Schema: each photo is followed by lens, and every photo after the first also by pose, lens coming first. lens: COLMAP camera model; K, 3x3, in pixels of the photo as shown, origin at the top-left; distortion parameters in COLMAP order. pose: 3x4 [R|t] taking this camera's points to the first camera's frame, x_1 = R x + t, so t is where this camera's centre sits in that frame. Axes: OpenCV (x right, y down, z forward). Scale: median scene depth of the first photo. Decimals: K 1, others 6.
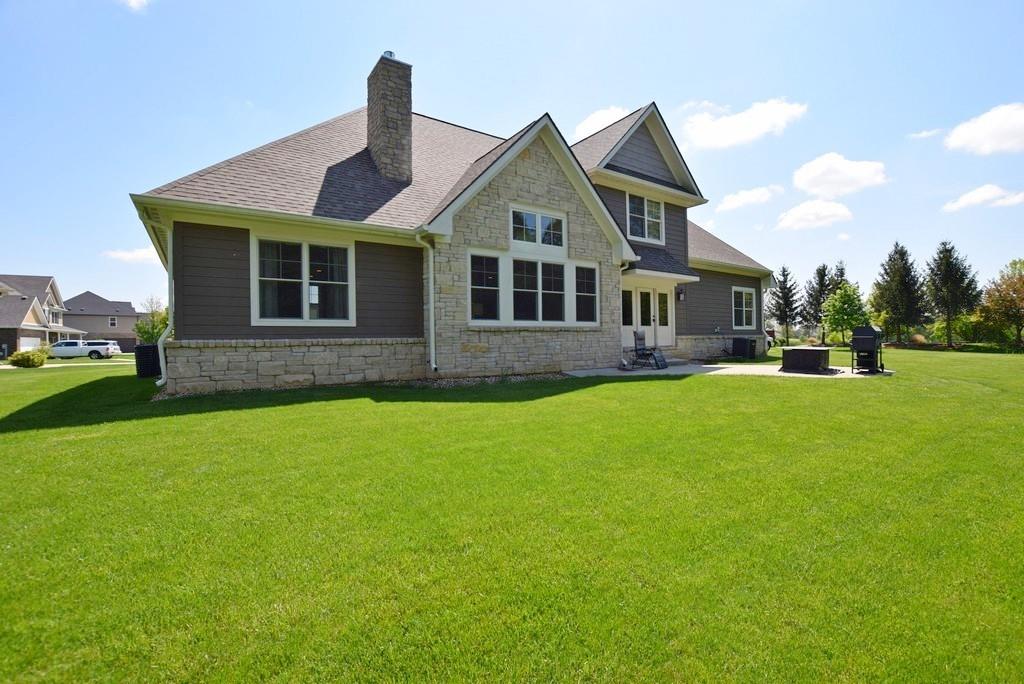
lens RADIAL K [[450.7, 0, 516.0], [0, 450.7, 341.2], [0, 0, 1]] dist [-0.028672, 0.000245]
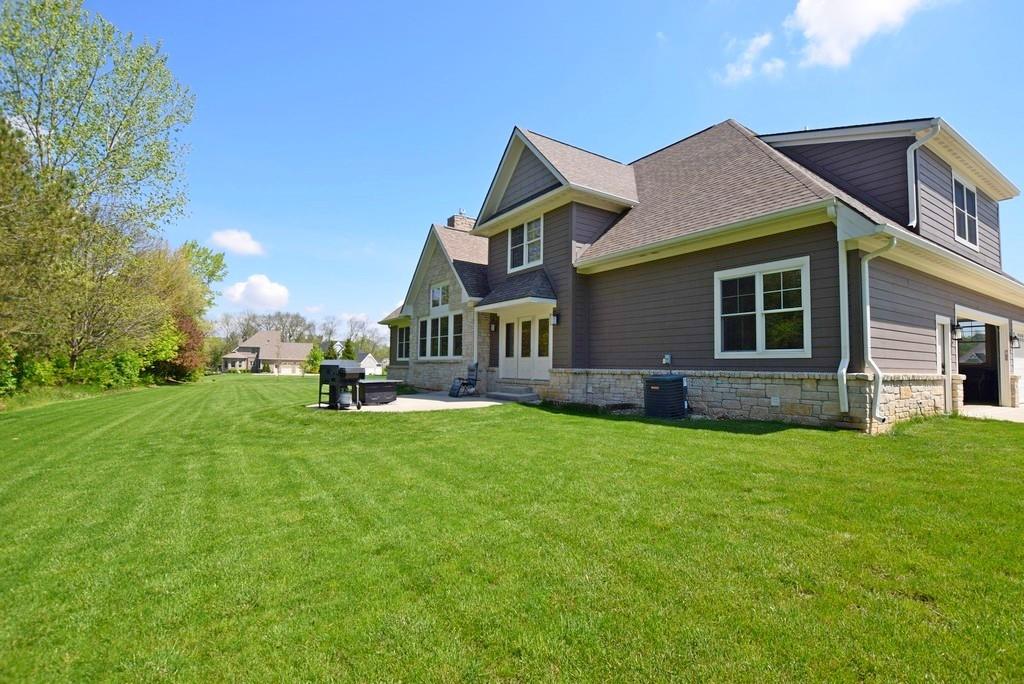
lens RADIAL K [[509.8, 0, 512.0], [0, 509.8, 342.0], [0, 0, 1]] dist [-0.000692, -0.000031]
pose [[-0.048234, -0.043142, -0.997904, 1.290932], [-0.021233, 0.998885, -0.042158, -0.019804], [0.998610, 0.019155, -0.049096, 0.979162]]
